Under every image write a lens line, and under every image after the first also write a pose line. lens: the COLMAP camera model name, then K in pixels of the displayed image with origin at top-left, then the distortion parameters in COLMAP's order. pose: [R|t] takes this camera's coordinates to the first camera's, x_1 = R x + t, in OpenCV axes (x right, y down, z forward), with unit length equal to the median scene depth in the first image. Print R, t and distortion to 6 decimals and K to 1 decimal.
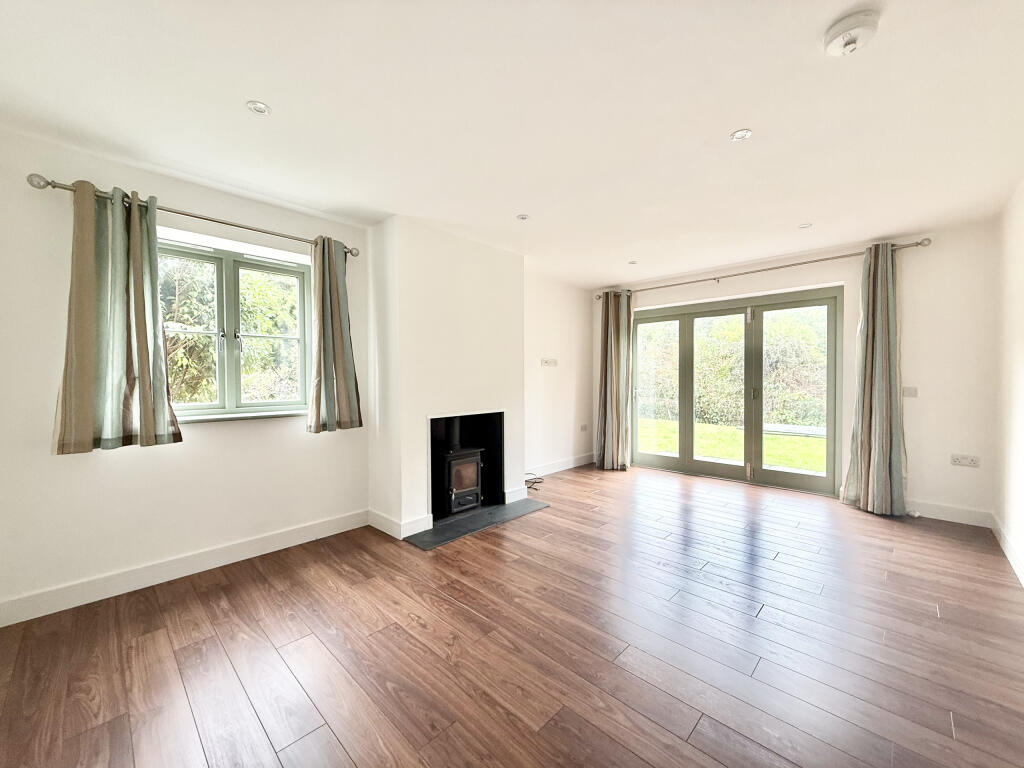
lens RADIAL K [[407.7, 0, 511.3], [0, 407.7, 380.6], [0, 0, 1]] dist [0.000619, 0.000480]
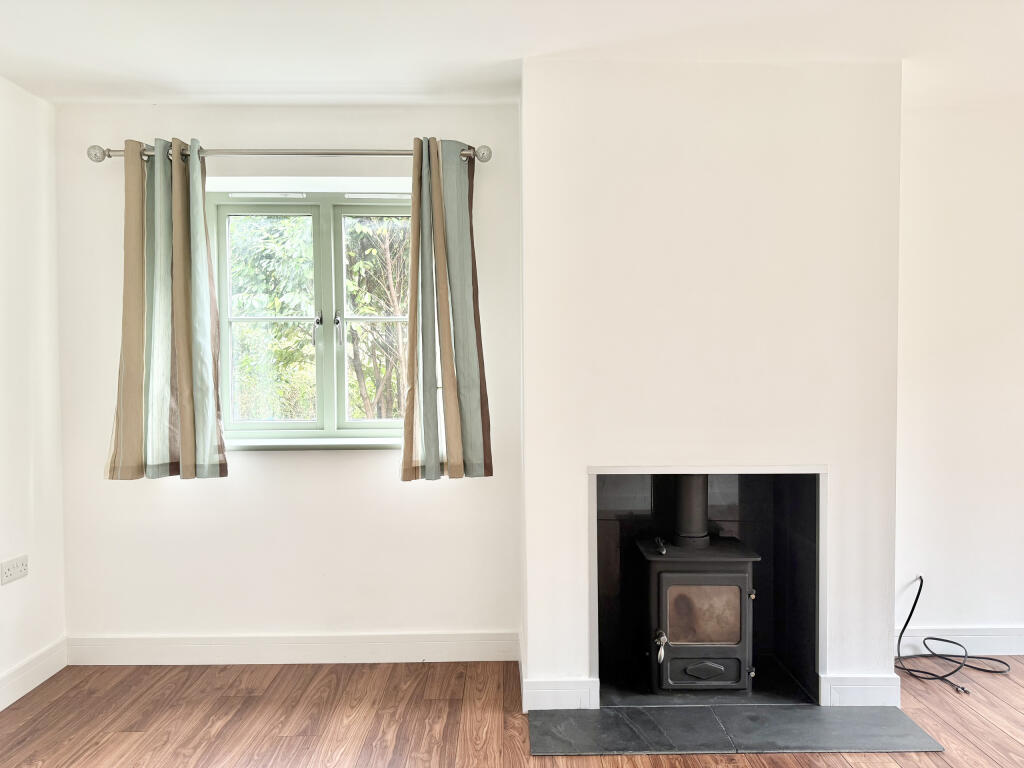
lens RADIAL K [[714.7, 0, 516.5], [0, 714.7, 386.8], [0, 0, 1]] dist [0.018598, -0.025653]
pose [[0.703020, 0.019353, -0.710907, 0.291010], [-0.004428, 0.999729, 0.022837, -0.024946], [0.711156, -0.012907, 0.702916, 0.324879]]
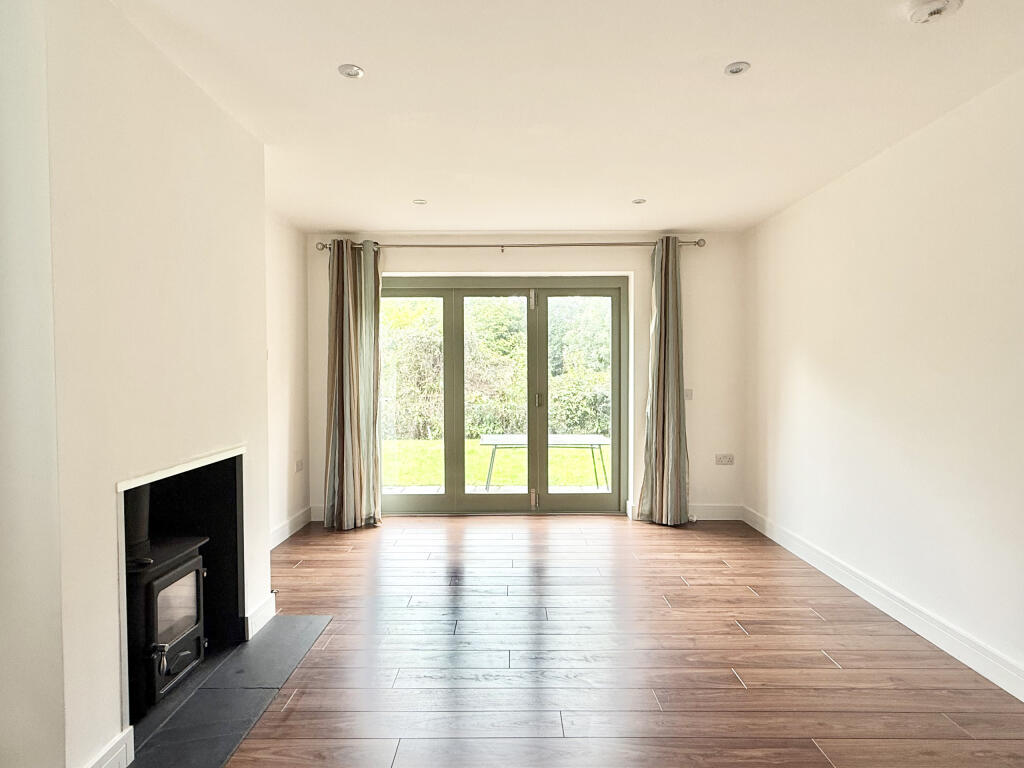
lens RADIAL K [[583.3, 0, 511.9], [0, 583.3, 383.9], [0, 0, 1]] dist [-0.007917, 0.003513]
pose [[0.718549, -0.011051, 0.695389, -0.292395], [0.006272, 0.999936, 0.009410, -0.012706], [-0.695449, -0.002400, 0.718572, 0.296561]]
